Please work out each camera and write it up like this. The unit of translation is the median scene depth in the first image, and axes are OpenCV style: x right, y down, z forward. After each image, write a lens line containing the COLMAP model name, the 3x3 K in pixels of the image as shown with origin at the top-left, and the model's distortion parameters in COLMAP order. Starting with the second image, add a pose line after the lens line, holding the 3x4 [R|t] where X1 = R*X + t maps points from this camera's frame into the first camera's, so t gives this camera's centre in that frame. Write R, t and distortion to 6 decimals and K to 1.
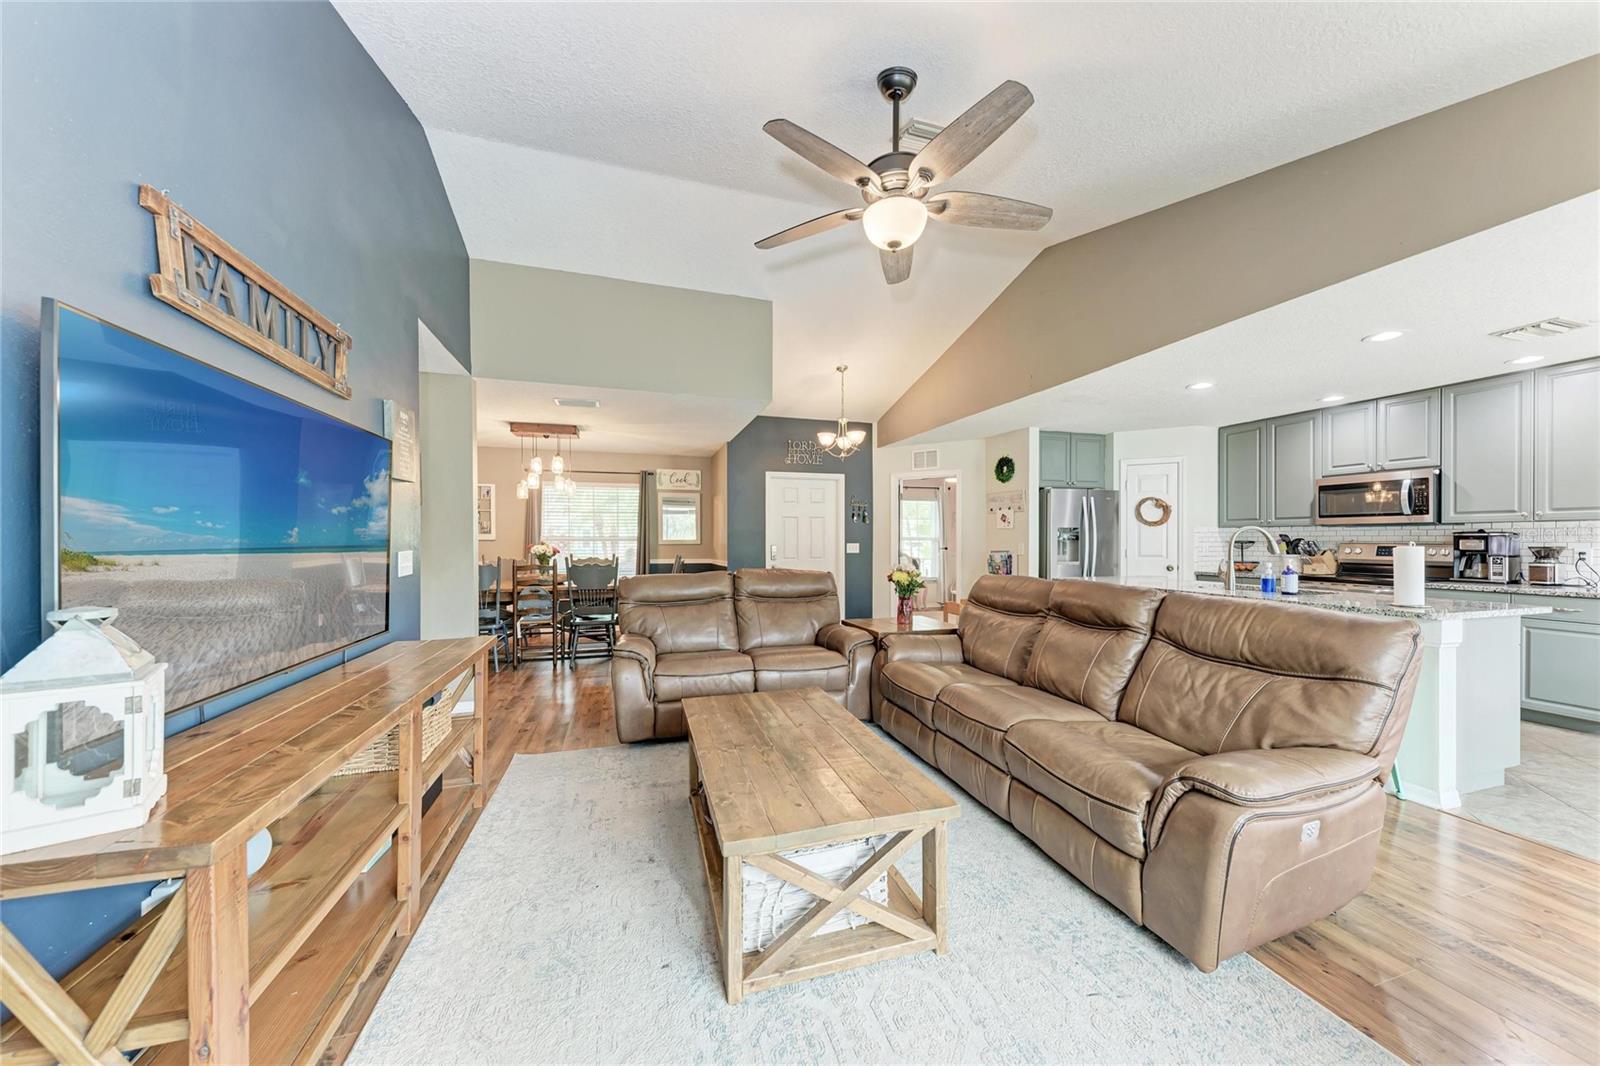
lens RADIAL K [[549.0, 0, 802.5], [0, 549.0, 540.3], [0, 0, 1]] dist [0.010892, -0.002694]
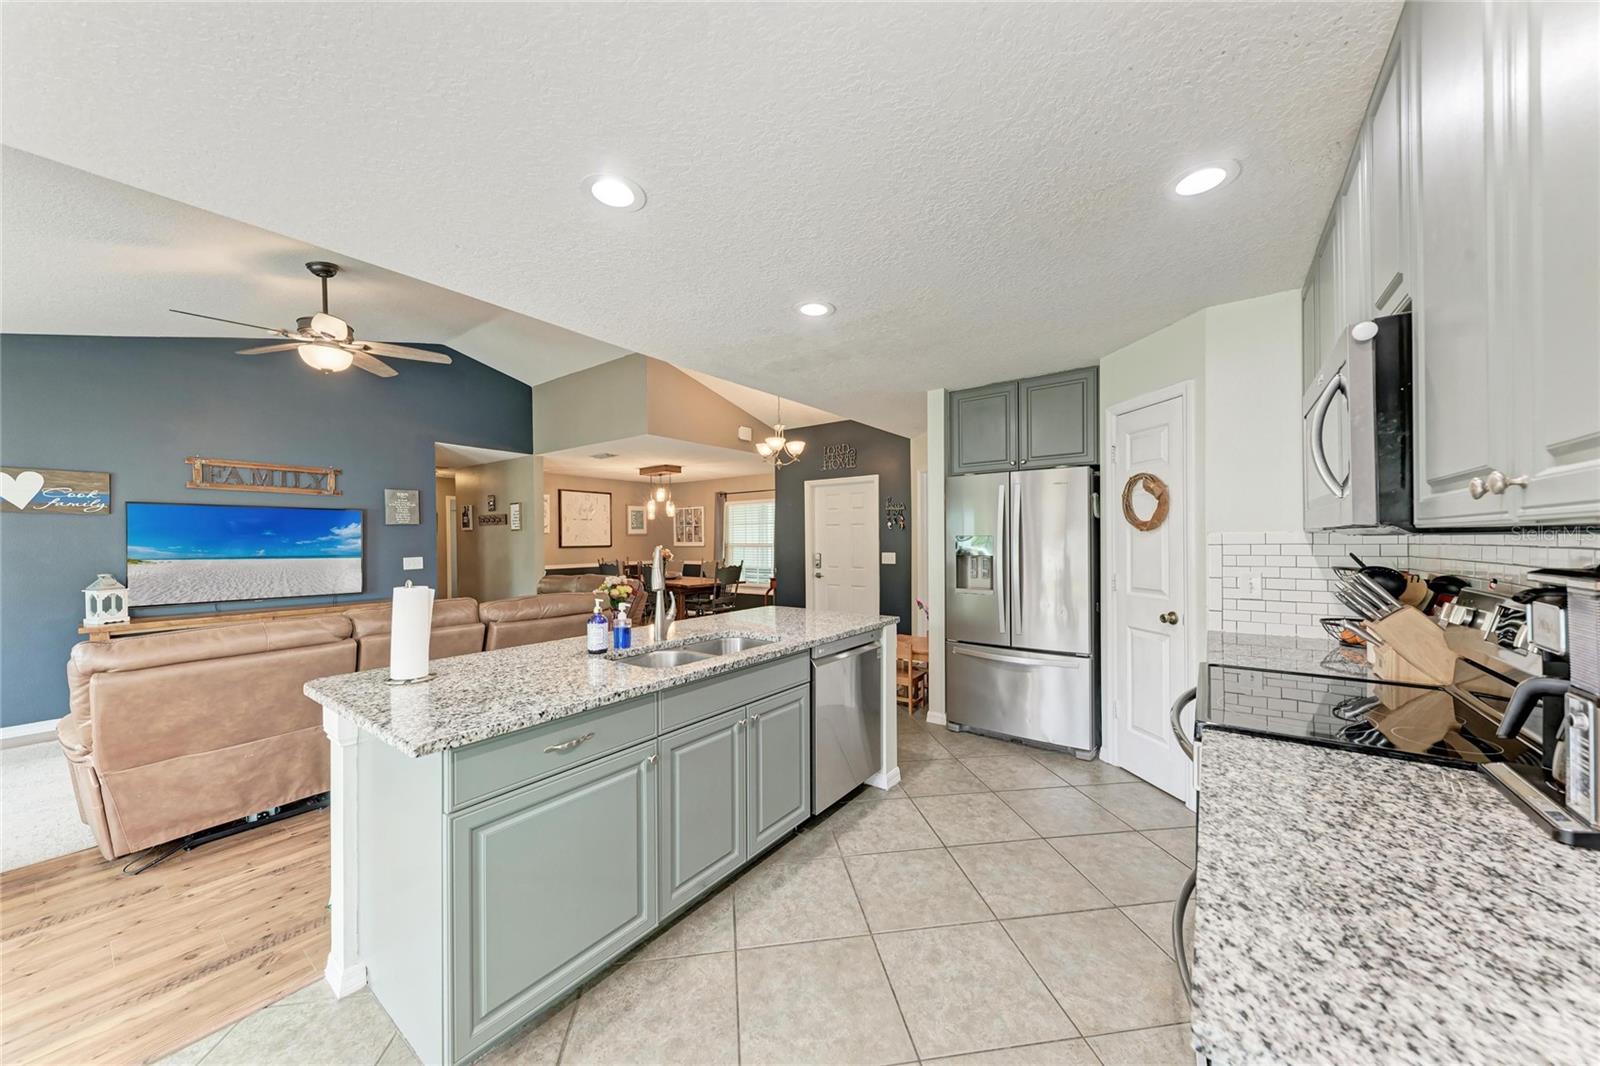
lens RADIAL K [[549.0, 0, 803.8], [0, 549.0, 541.6], [0, 0, 1]] dist [0.010892, -0.002694]
pose [[0.586271, 0.000746, -0.810115, 1.024407], [0.003683, 0.999987, 0.003585, -0.022869], [0.810107, -0.005086, 0.586260, 0.539053]]
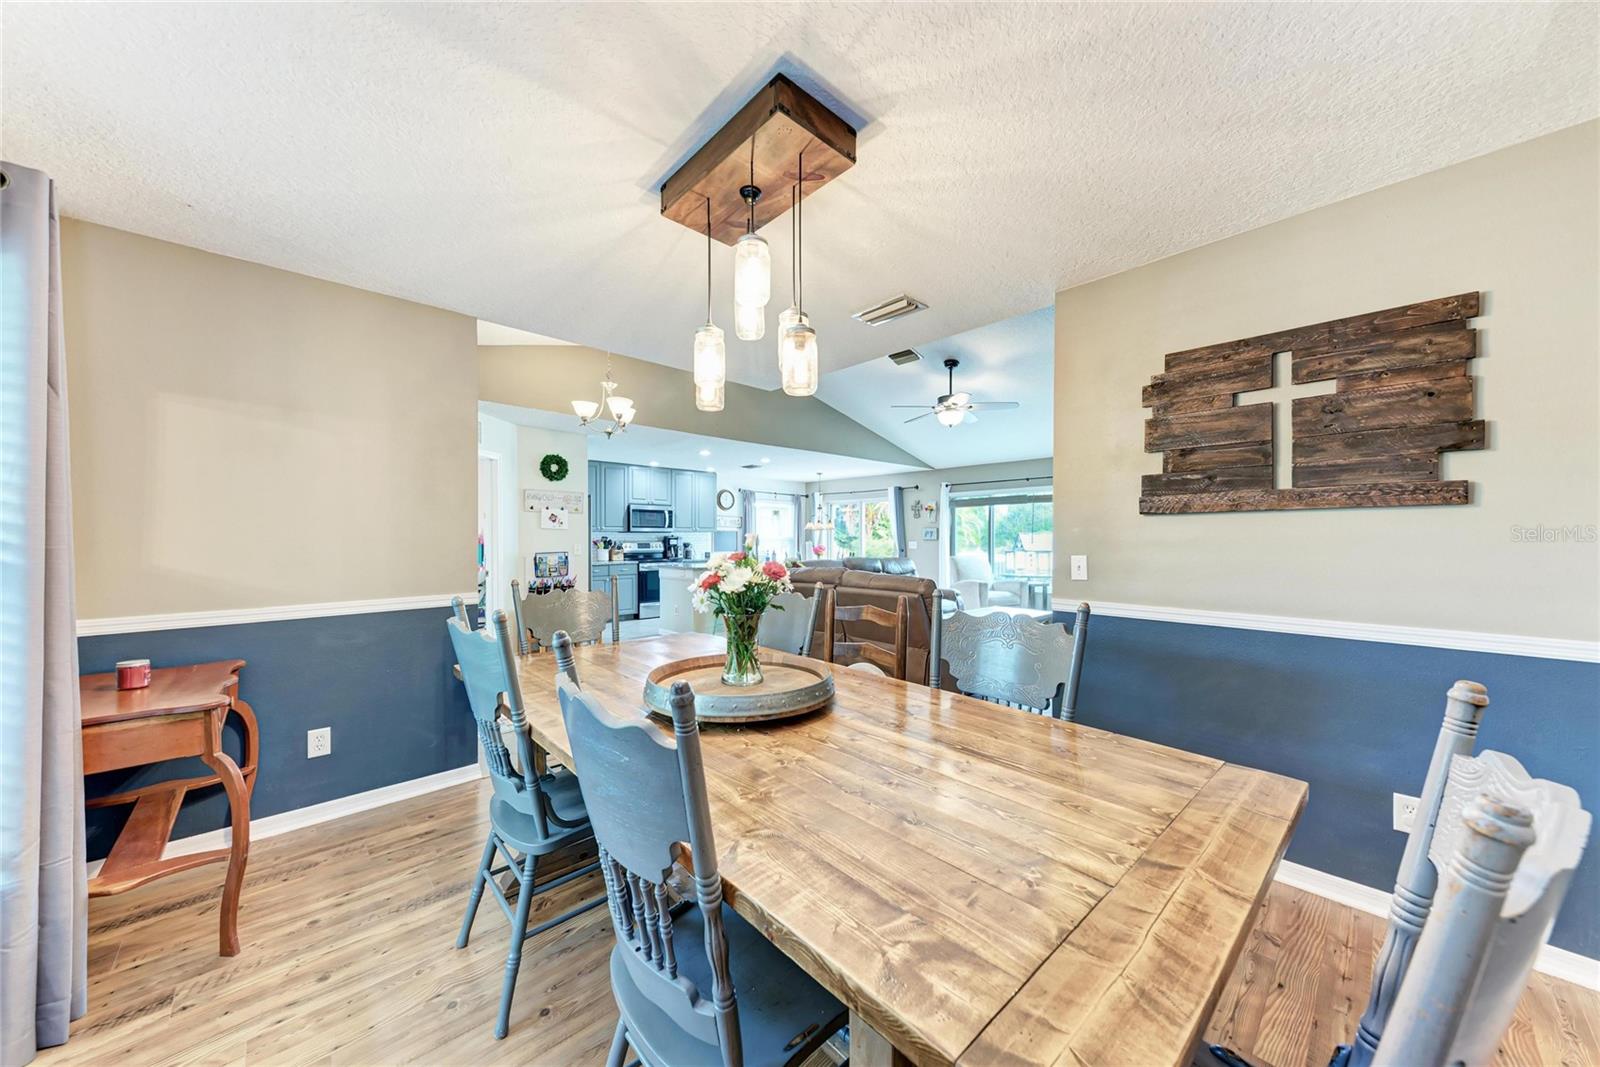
lens RADIAL K [[549.0, 0, 799.1], [0, 549.0, 537.3], [0, 0, 1]] dist [0.010892, -0.002694]
pose [[-0.426491, 0.004248, 0.904482, -0.847072], [0.004888, 0.999985, -0.002392, -0.002920], [-0.904478, 0.003401, -0.426506, 1.256800]]
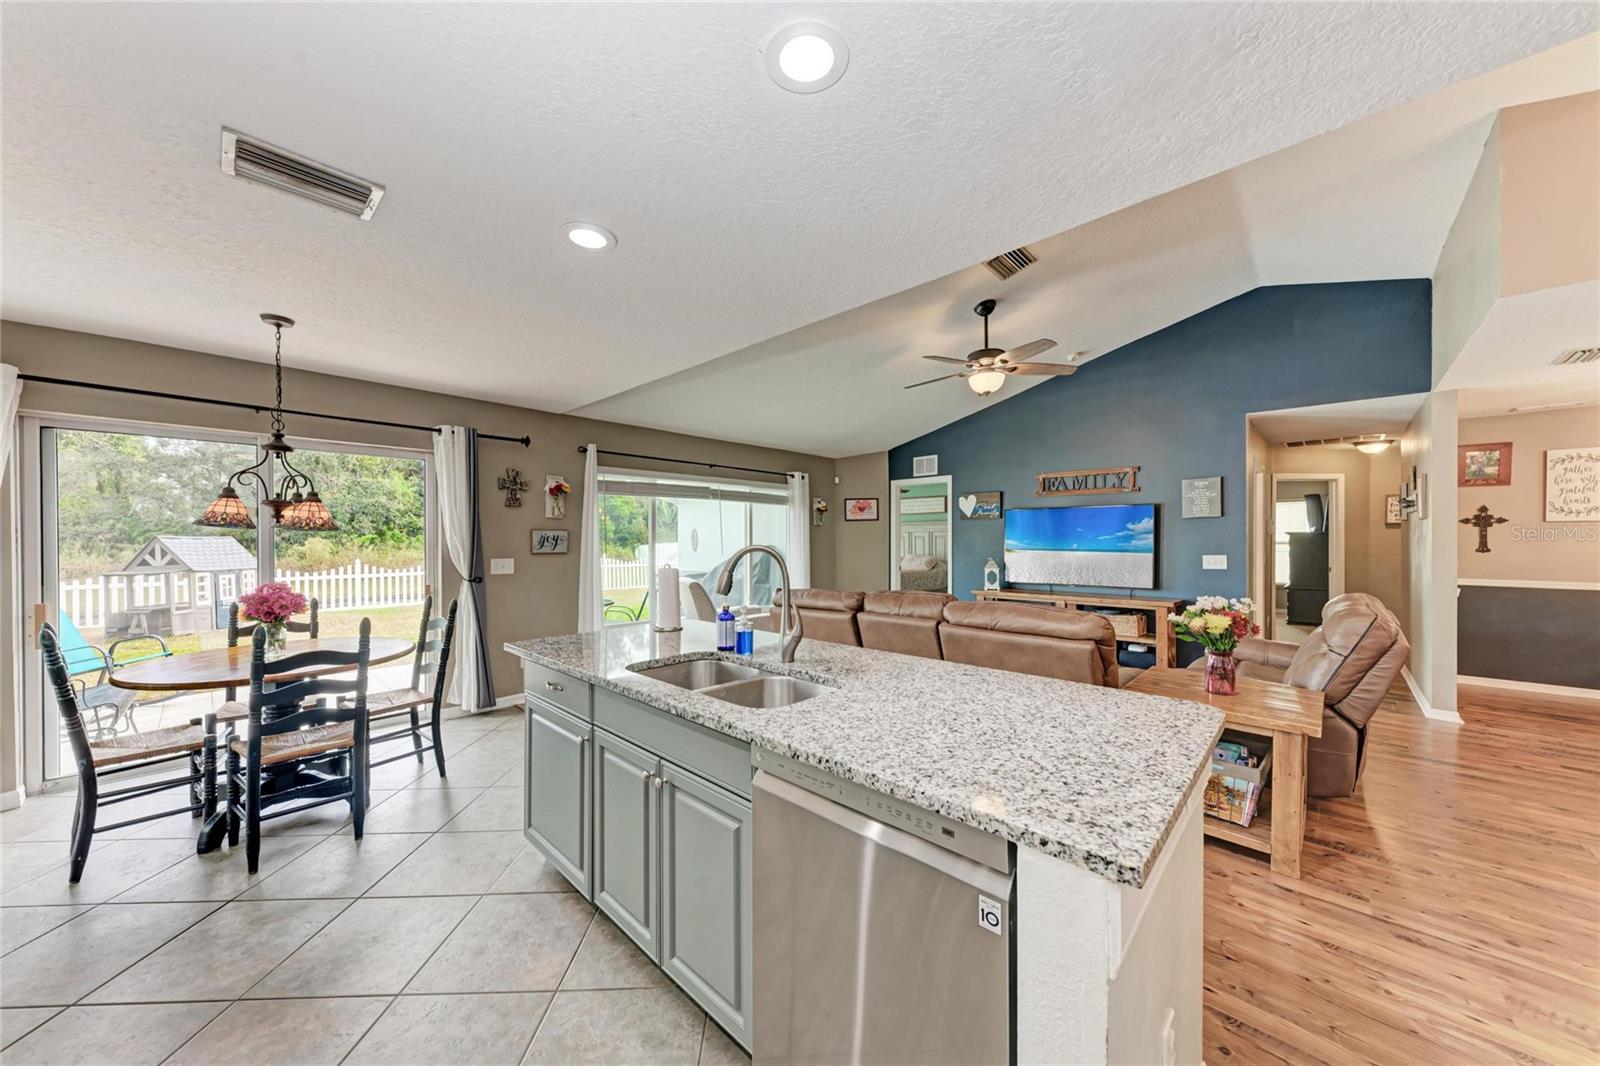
lens RADIAL K [[549.0, 0, 799.7], [0, 549.0, 541.1], [0, 0, 1]] dist [0.010892, -0.002694]
pose [[-0.878662, 0.005213, -0.477416, 0.735260], [0.002878, 0.999980, 0.005623, -0.021792], [0.477436, 0.003567, -0.878659, 1.067015]]
